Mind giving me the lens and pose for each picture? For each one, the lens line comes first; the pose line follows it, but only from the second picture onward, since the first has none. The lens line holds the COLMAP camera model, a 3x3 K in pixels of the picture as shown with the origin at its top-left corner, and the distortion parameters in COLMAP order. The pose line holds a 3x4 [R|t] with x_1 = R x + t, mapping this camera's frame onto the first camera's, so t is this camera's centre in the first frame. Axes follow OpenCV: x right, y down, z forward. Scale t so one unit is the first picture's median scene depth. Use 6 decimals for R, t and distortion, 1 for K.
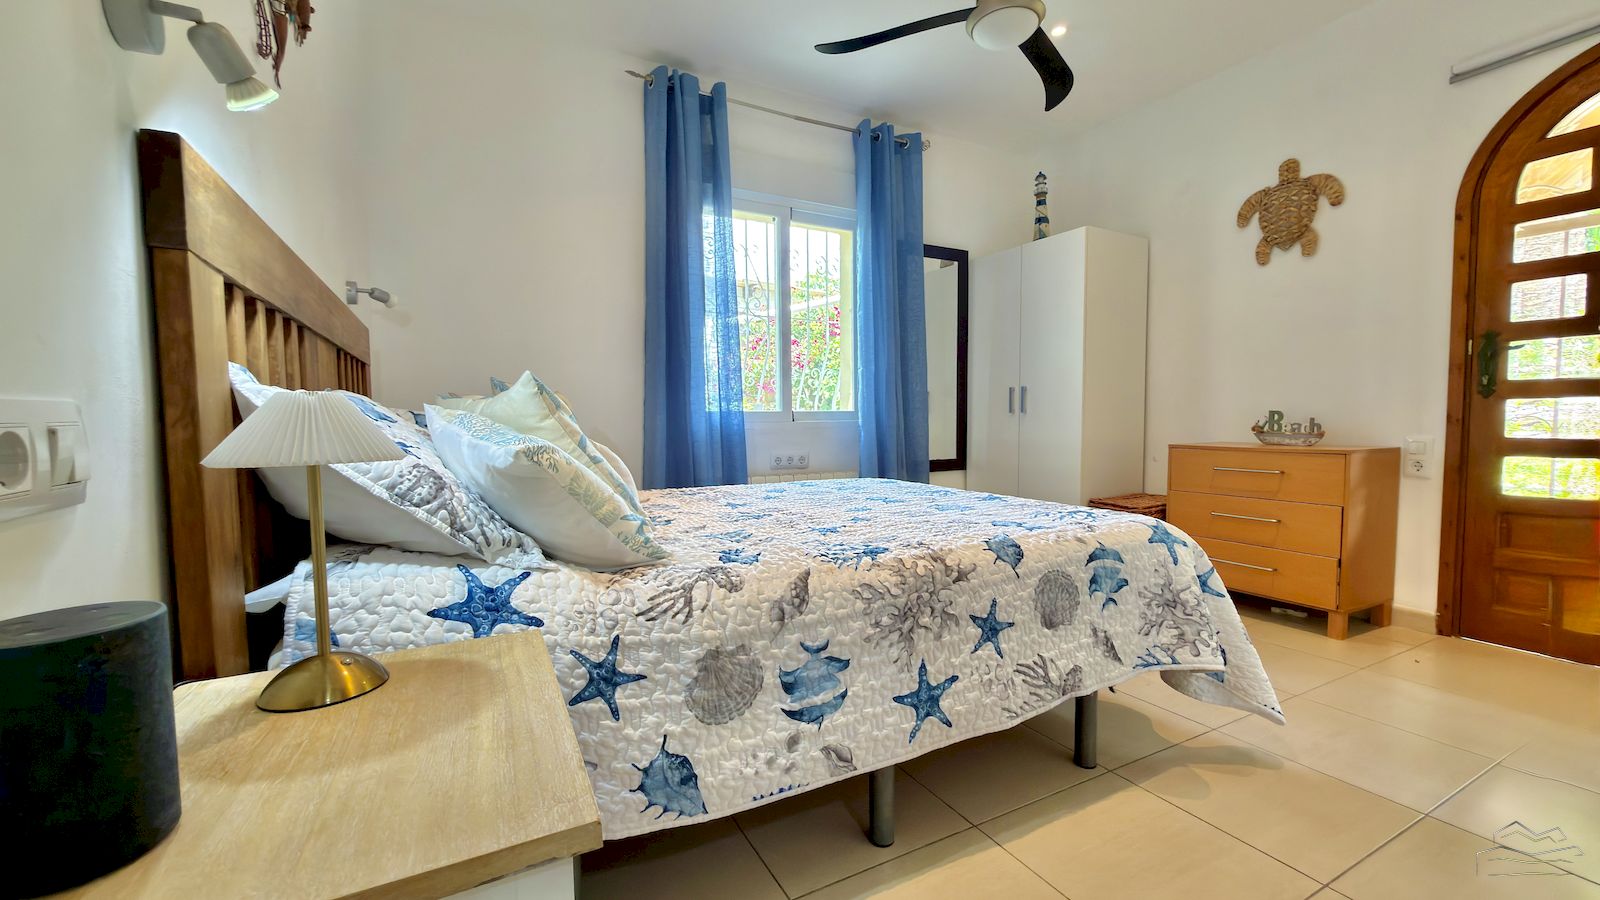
lens RADIAL K [[640.2, 0, 799.1], [0, 640.2, 449.5], [0, 0, 1]] dist [0.000938, 0.000104]
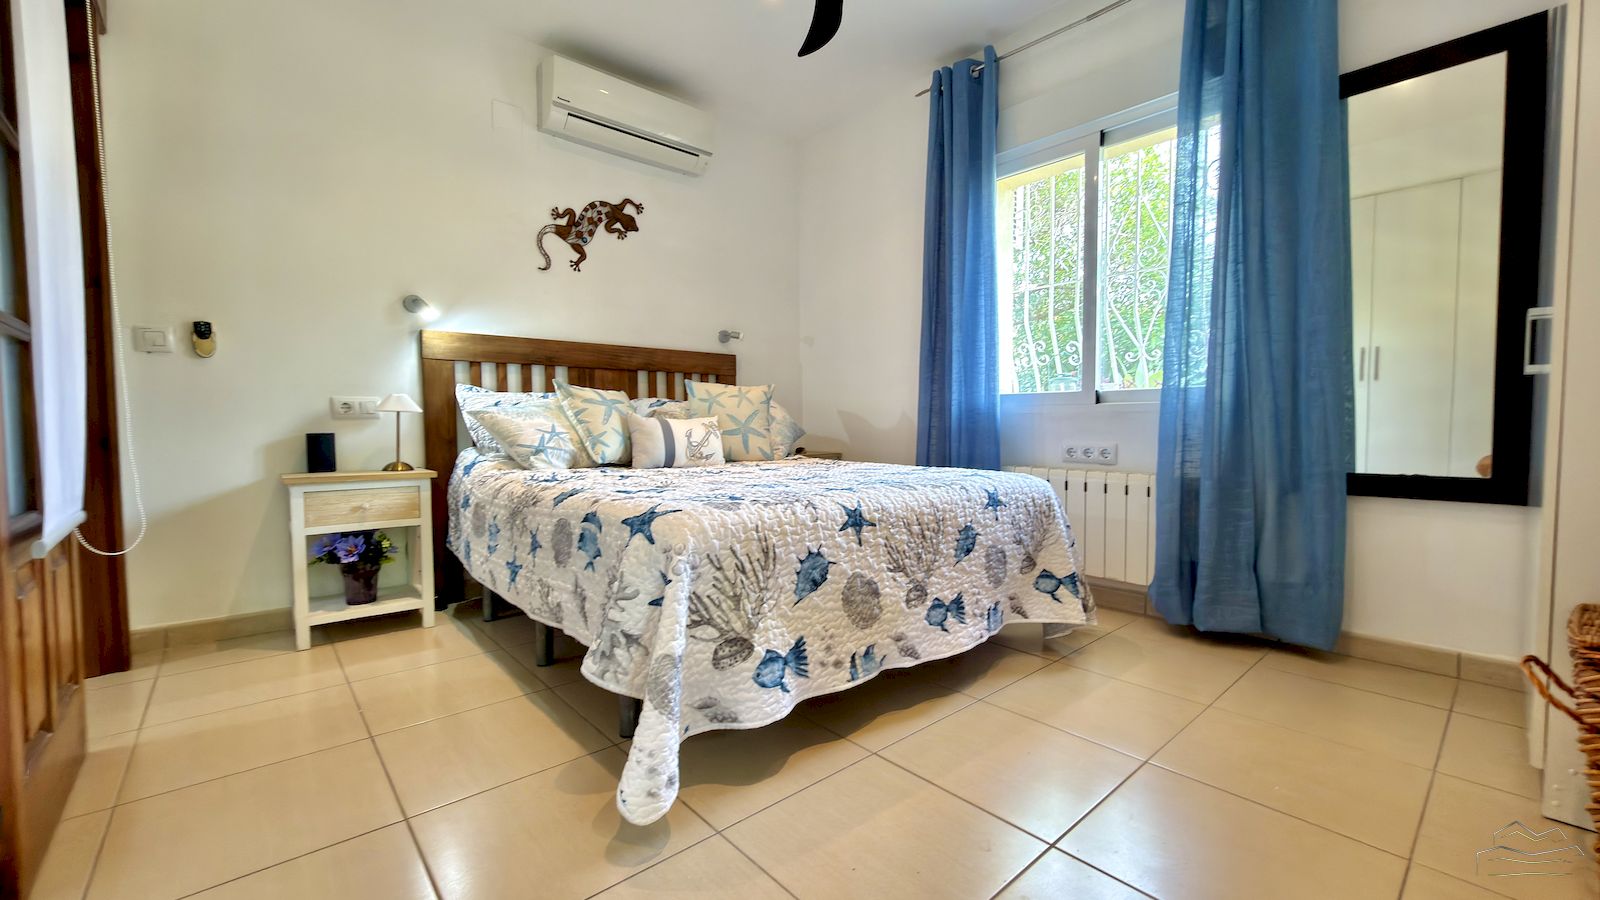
lens RADIAL K [[640.2, 0, 799.1], [0, 640.2, 449.5], [0, 0, 1]] dist [0.000938, 0.000104]
pose [[0.235761, 0.048485, -0.970601, 0.679661], [-0.044108, 0.998259, 0.039153, -0.002647], [0.970810, 0.033580, 0.237489, 0.465504]]
